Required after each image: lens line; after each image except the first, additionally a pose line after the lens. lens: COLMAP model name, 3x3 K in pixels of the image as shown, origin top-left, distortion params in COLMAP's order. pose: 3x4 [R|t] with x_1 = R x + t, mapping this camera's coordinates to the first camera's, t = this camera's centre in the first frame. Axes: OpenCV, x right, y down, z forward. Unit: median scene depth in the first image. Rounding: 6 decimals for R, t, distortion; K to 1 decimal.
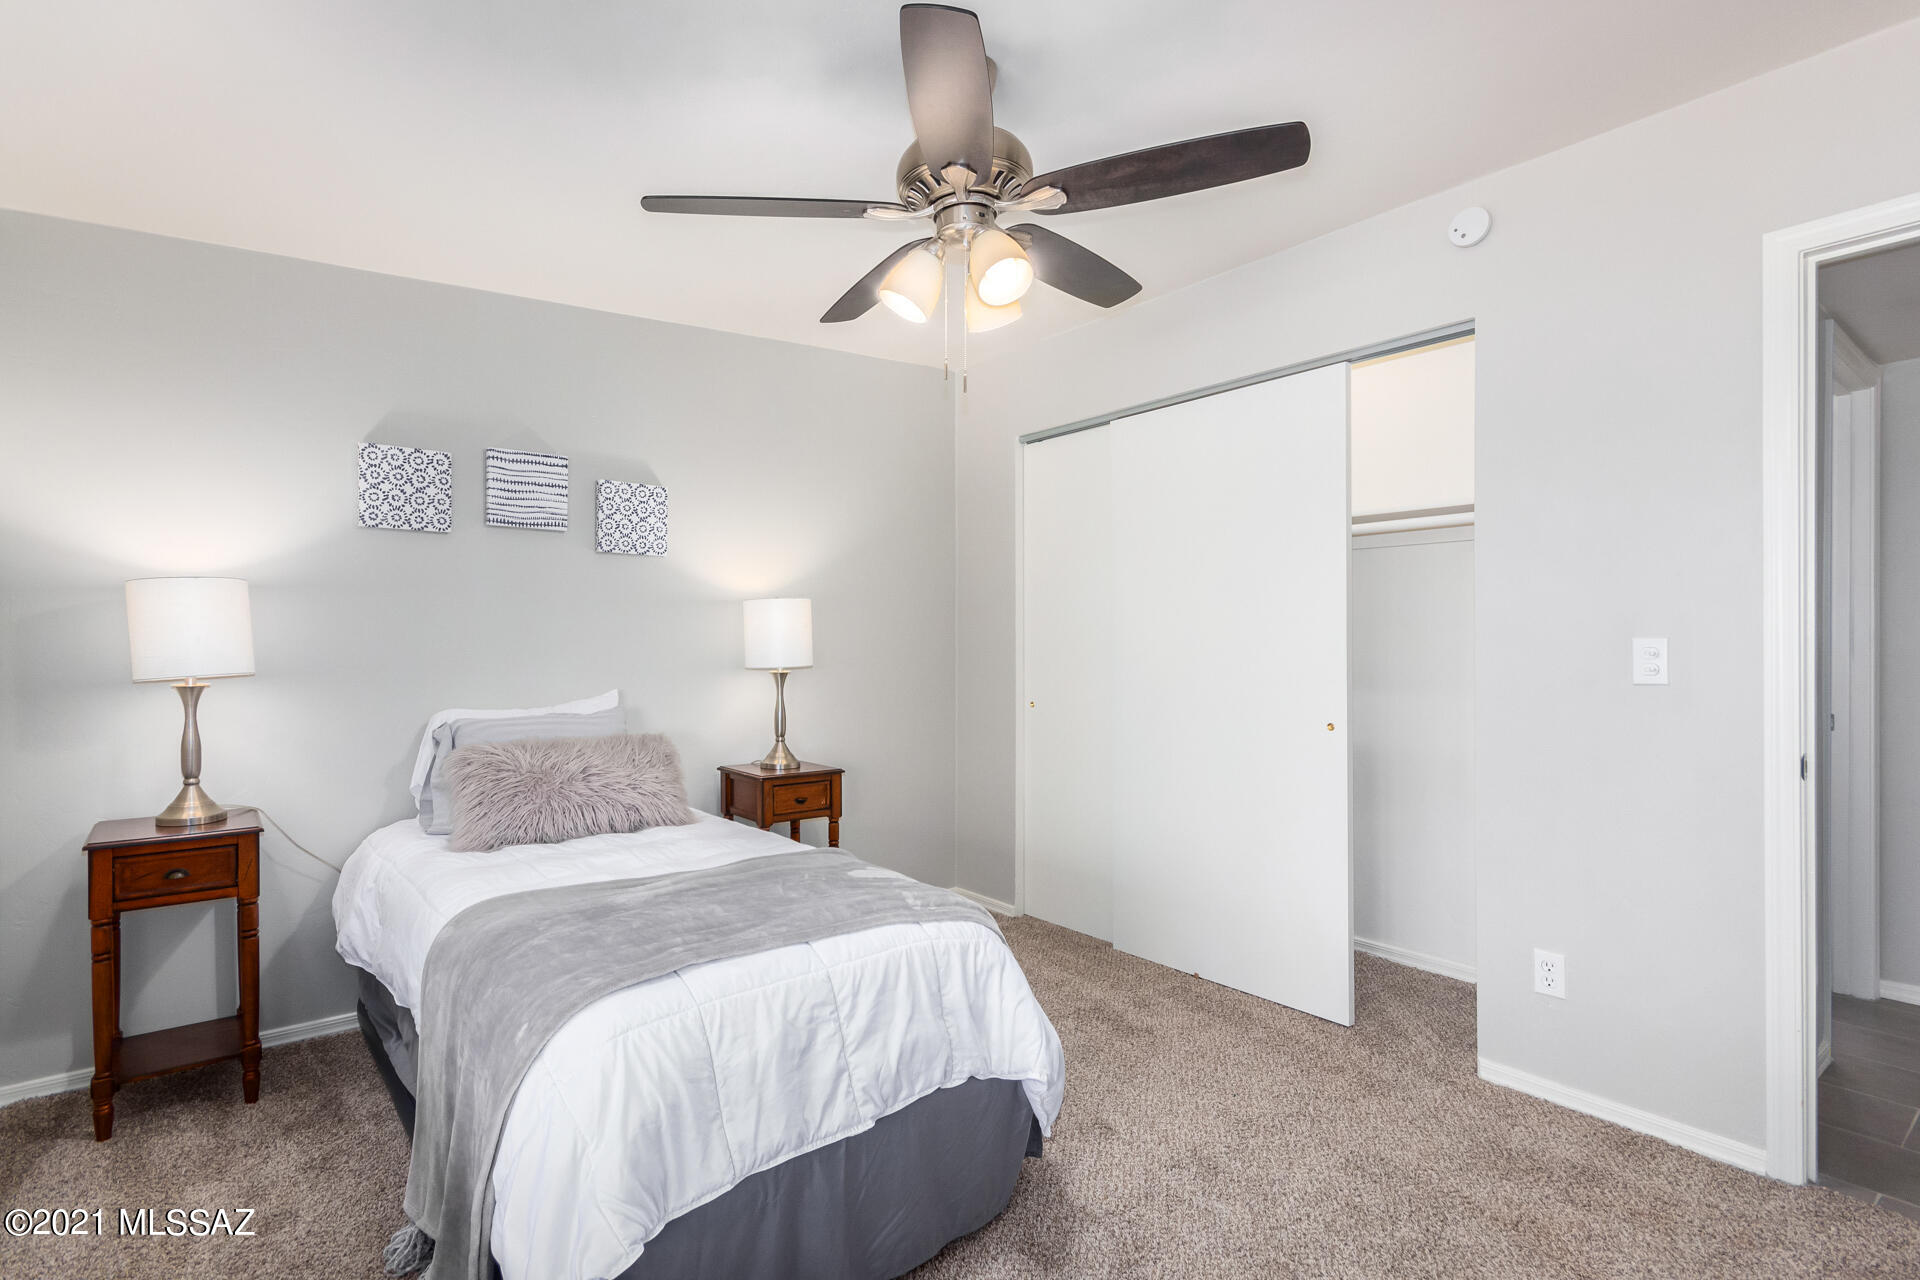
lens RADIAL K [[882.4, 0, 951.9], [0, 882.4, 641.3], [0, 0, 1]] dist [-0.004472, -0.000492]
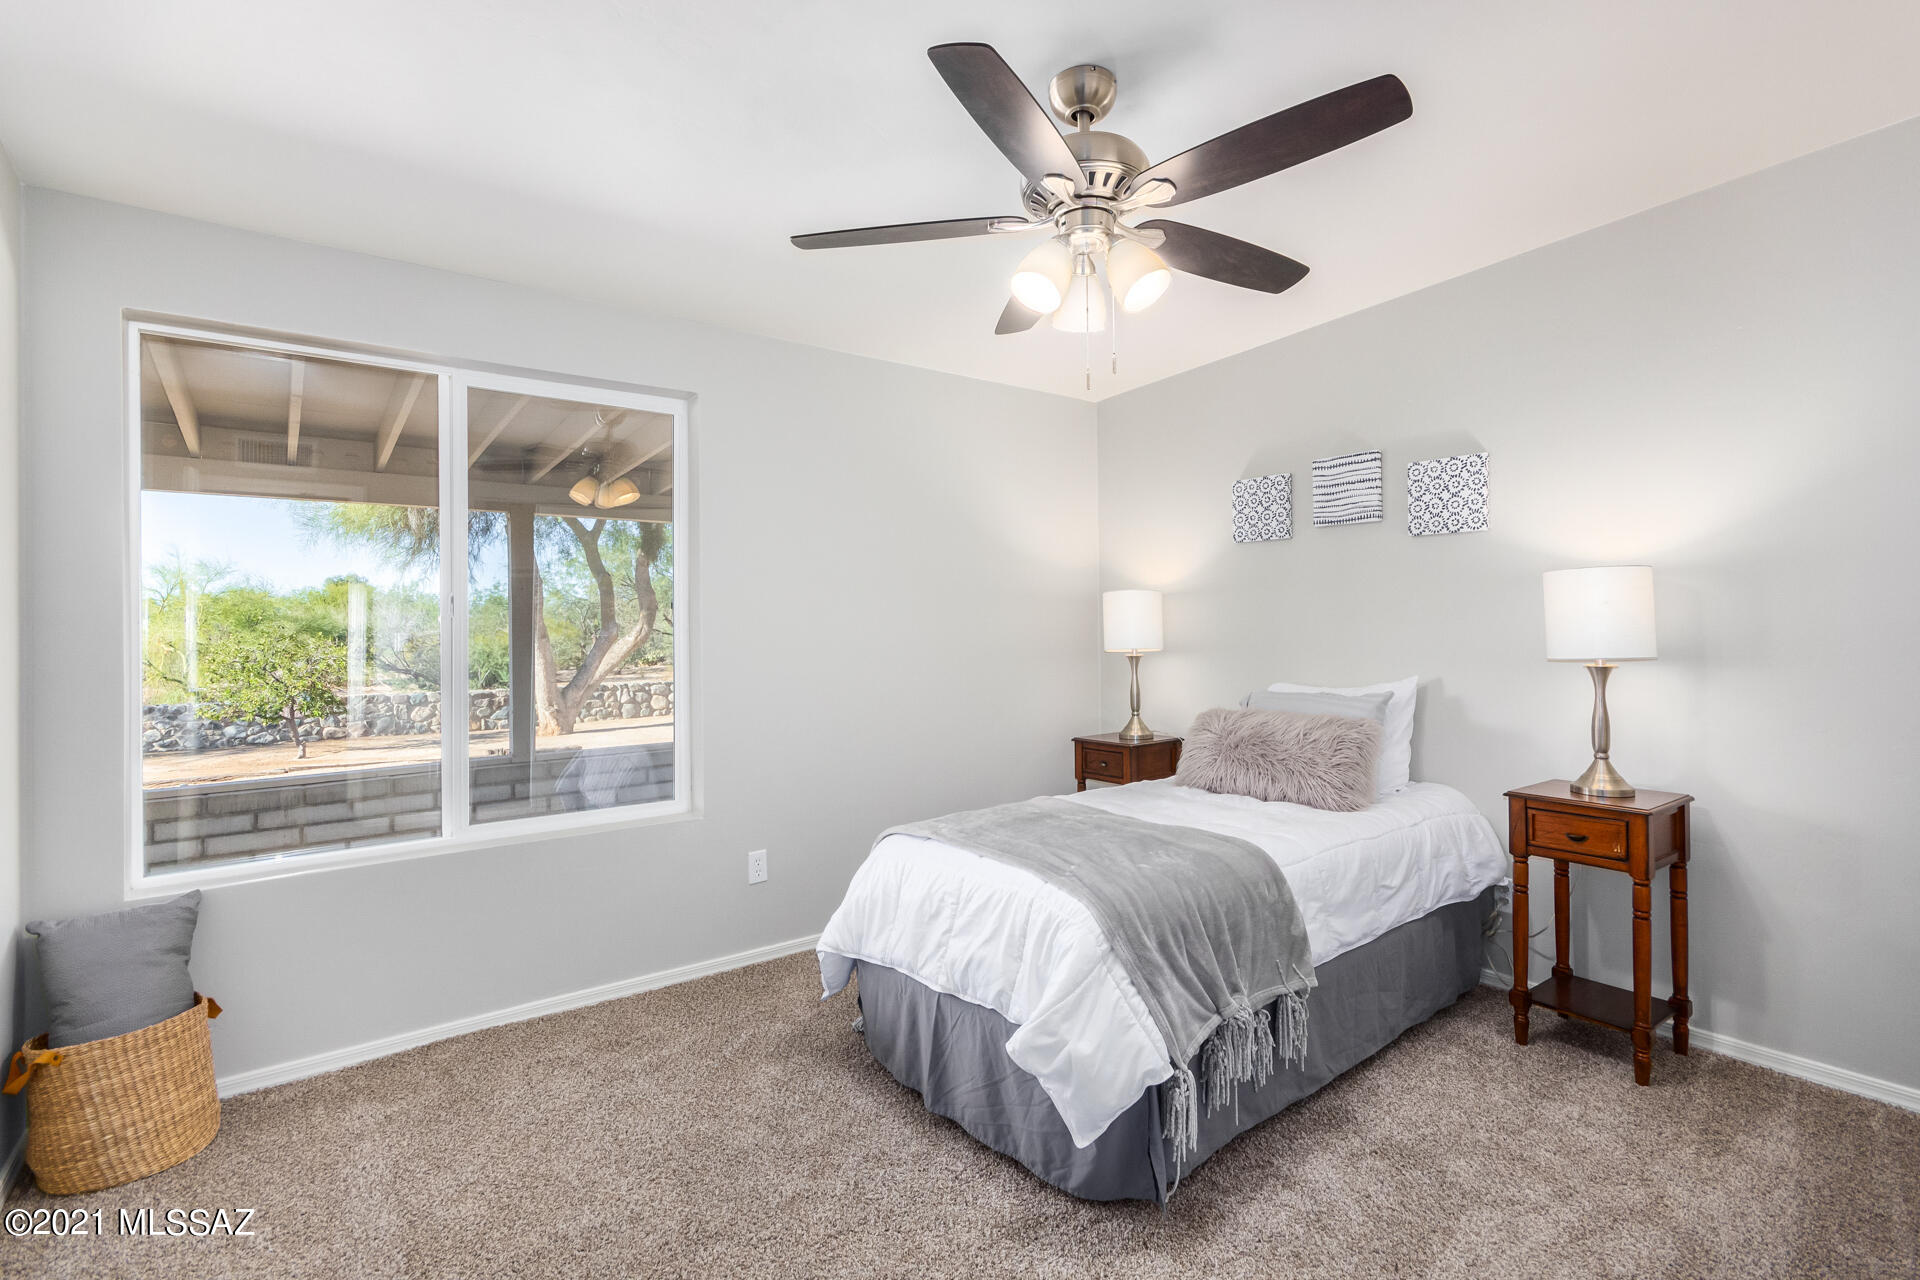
lens RADIAL K [[927.8, 0, 947.1], [0, 927.8, 622.6], [0, 0, 1]] dist [0.005157, 0.000343]
pose [[-0.014278, -0.008585, -0.999861, 0.628081], [0.007580, 0.999933, -0.008694, 0.000712], [0.999869, -0.007703, -0.014212, 0.475727]]
